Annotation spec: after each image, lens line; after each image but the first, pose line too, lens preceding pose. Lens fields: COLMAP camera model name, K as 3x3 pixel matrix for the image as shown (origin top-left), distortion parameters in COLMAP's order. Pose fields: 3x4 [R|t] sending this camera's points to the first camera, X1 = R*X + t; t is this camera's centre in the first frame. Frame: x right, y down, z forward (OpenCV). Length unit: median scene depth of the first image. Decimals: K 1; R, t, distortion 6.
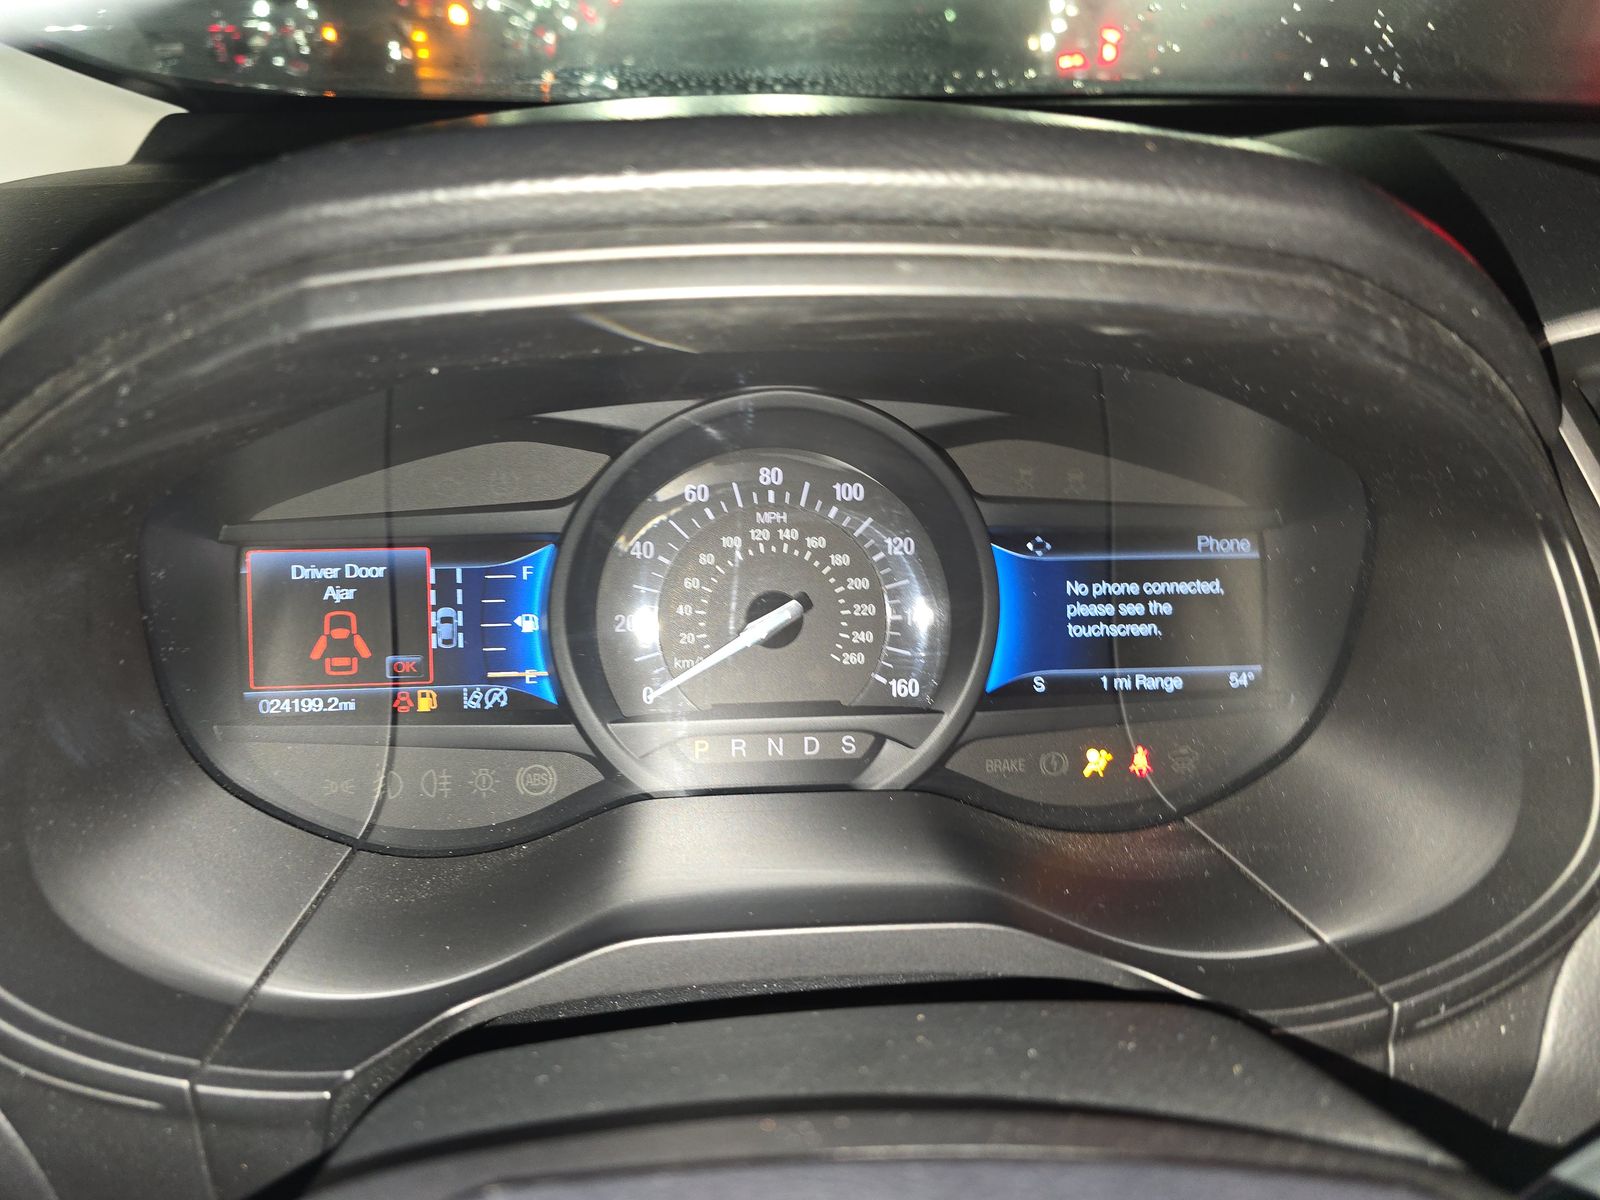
lens RADIAL K [[1089.0, 0, 800.2], [0, 1089.0, 601.1], [0, 0, 1]] dist [0.033520, -0.030052]
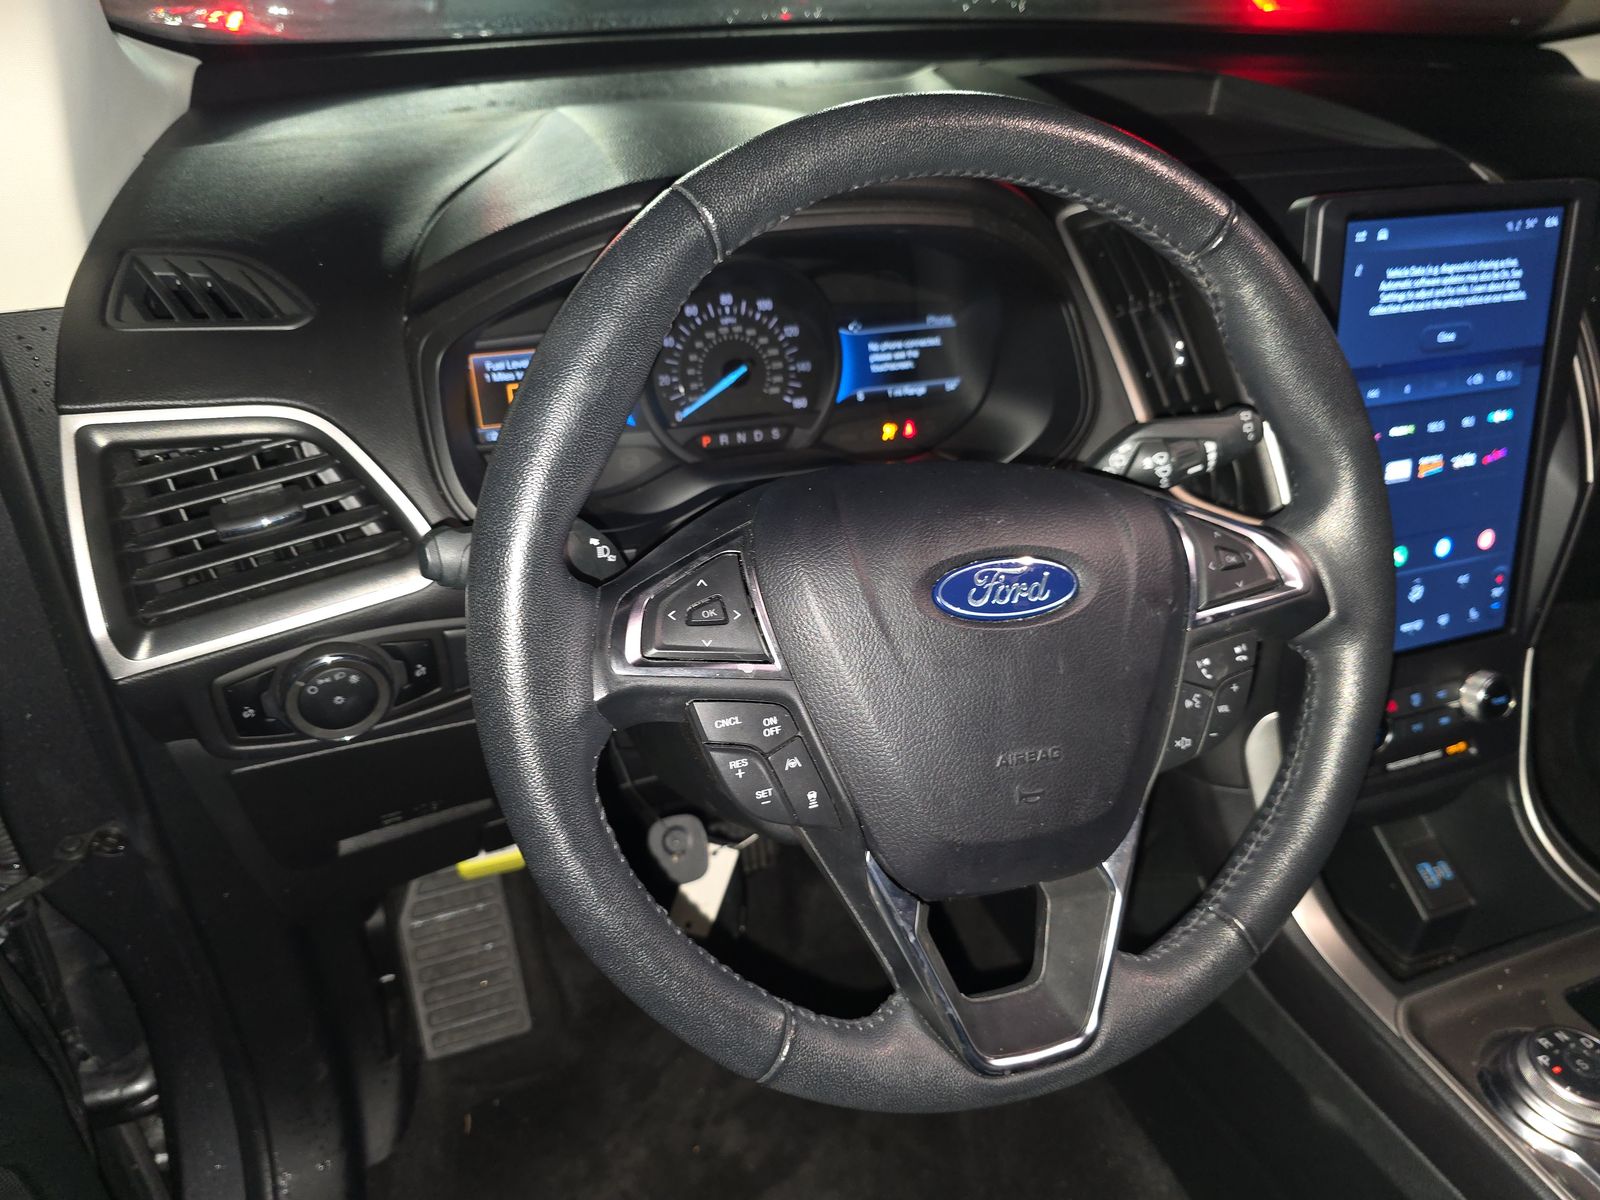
lens RADIAL K [[1089.0, 0, 787.7], [0, 1089.0, 599.1], [0, 0, 1]] dist [0.033520, -0.030052]
pose [[0.958096, -0.132938, 0.253733, -0.479079], [0.089629, 0.980437, 0.175240, 0.078512], [-0.272065, -0.145155, 0.951268, -0.957418]]
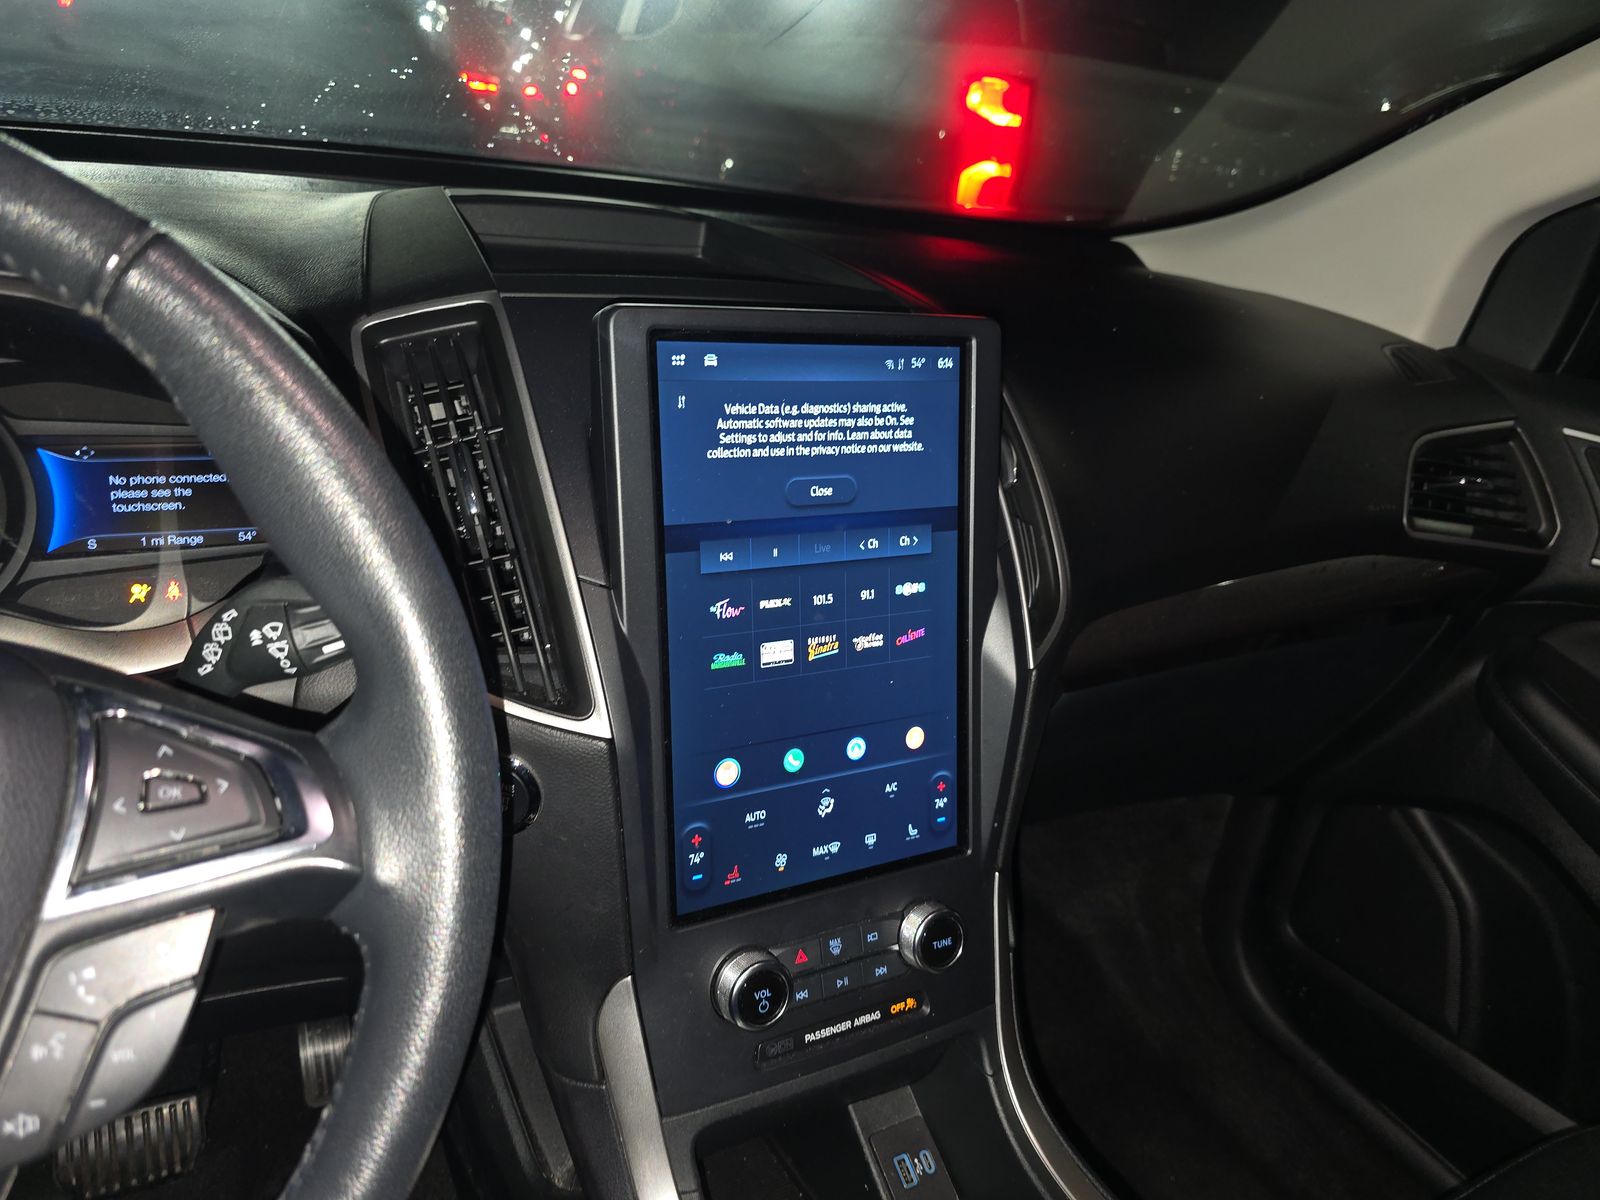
lens RADIAL K [[1089.0, 0, 771.2], [0, 1089.0, 597.0], [0, 0, 1]] dist [0.033520, -0.030052]
pose [[0.905987, -0.072625, 0.417030, 0.429275], [0.068829, 0.997336, 0.024153, 0.175798], [-0.417673, 0.006821, 0.908572, -0.763435]]
